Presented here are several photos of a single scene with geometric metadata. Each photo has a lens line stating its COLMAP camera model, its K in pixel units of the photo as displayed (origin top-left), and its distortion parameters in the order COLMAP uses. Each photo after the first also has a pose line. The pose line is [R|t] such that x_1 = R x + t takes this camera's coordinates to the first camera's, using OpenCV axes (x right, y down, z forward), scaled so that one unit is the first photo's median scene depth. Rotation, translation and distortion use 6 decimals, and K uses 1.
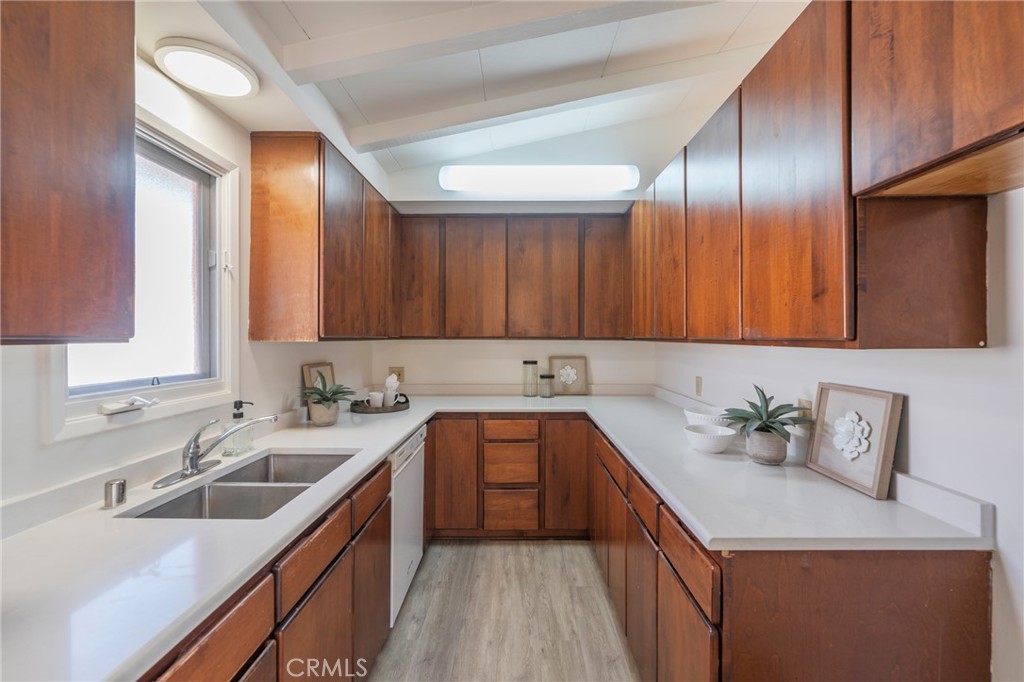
lens RADIAL K [[410.5, 0, 516.7], [0, 410.5, 338.5], [0, 0, 1]] dist [-0.000652, -0.000386]
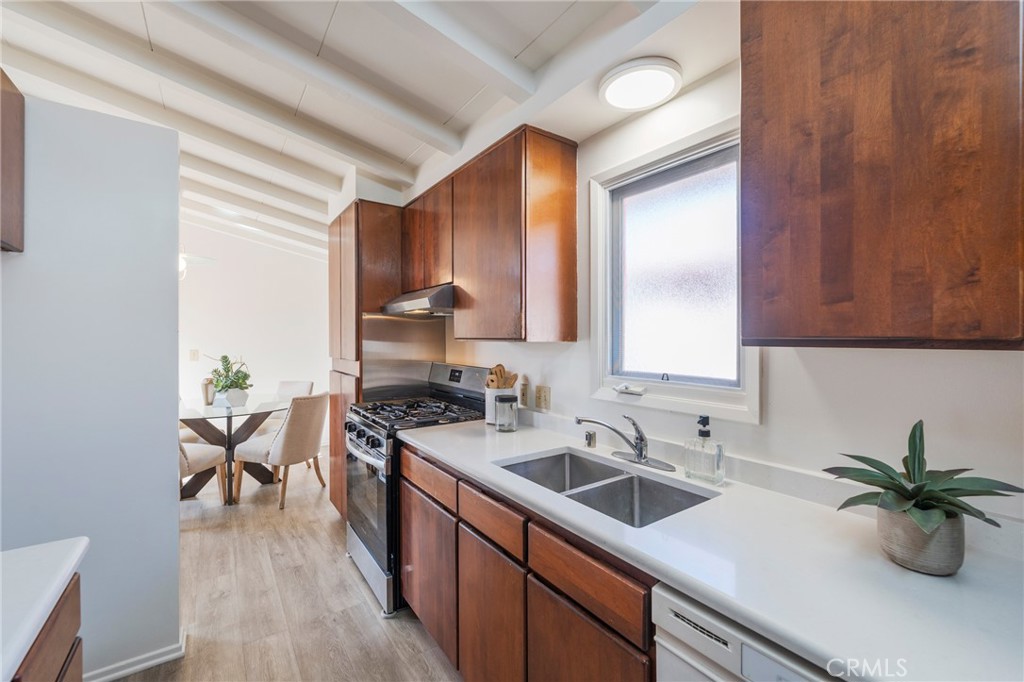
lens RADIAL K [[420.7, 0, 512.0], [0, 420.7, 341.0], [0, 0, 1]] dist [-0.000319, -0.000148]
pose [[-0.811970, 0.005137, -0.583677, 0.093147], [-0.001067, 0.999947, 0.010285, -0.005008], [0.583699, 0.008974, -0.811921, 1.043613]]
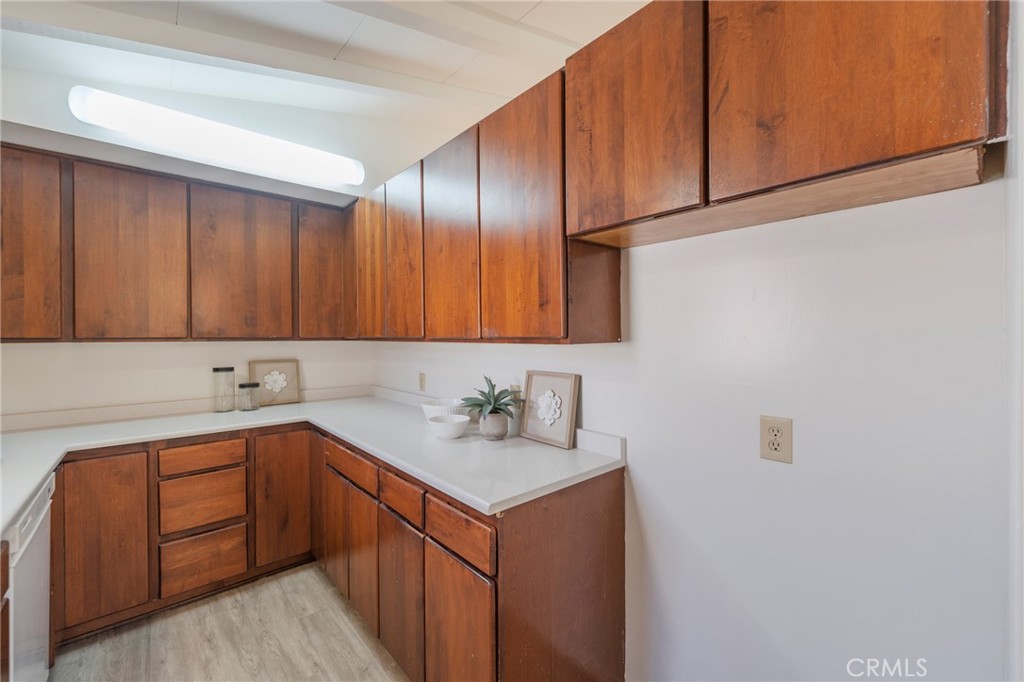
lens RADIAL K [[414.9, 0, 514.7], [0, 414.9, 337.7], [0, 0, 1]] dist [-0.001309, -0.000760]
pose [[0.748124, -0.006932, 0.663523, -0.116536], [0.008138, 0.999966, 0.001271, -0.000105], [-0.663509, 0.004449, 0.748155, 0.021828]]
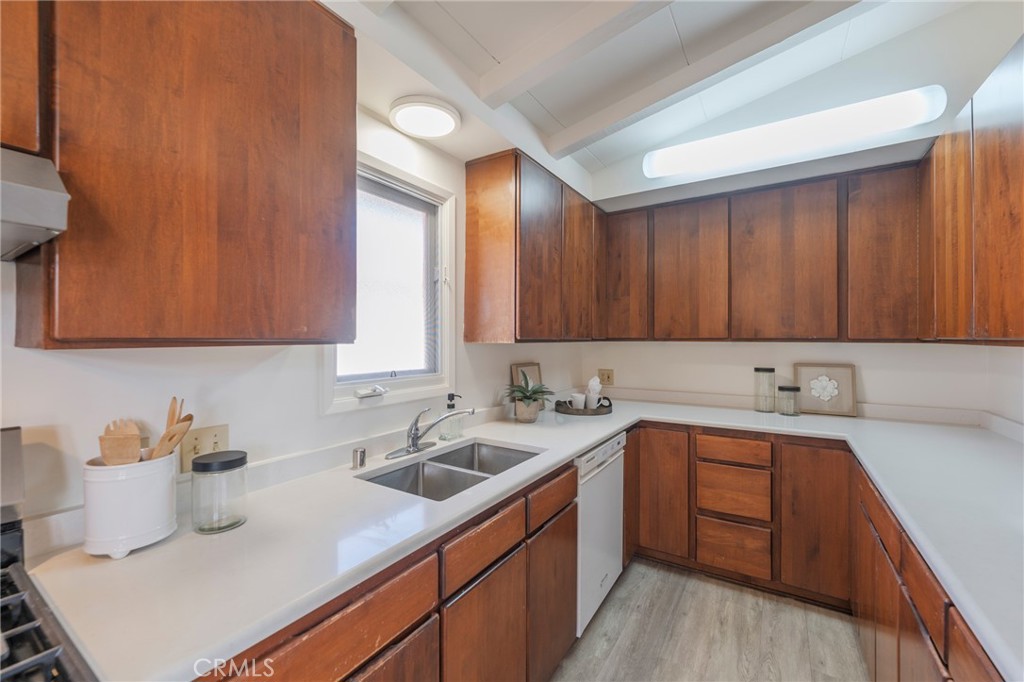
lens RADIAL K [[414.9, 0, 514.7], [0, 414.9, 337.7], [0, 0, 1]] dist [-0.001309, -0.000760]
pose [[0.847552, -0.003049, -0.530704, 0.073688], [0.000120, 0.999985, -0.005554, -0.000736], [0.530712, 0.004643, 0.847539, 0.067039]]
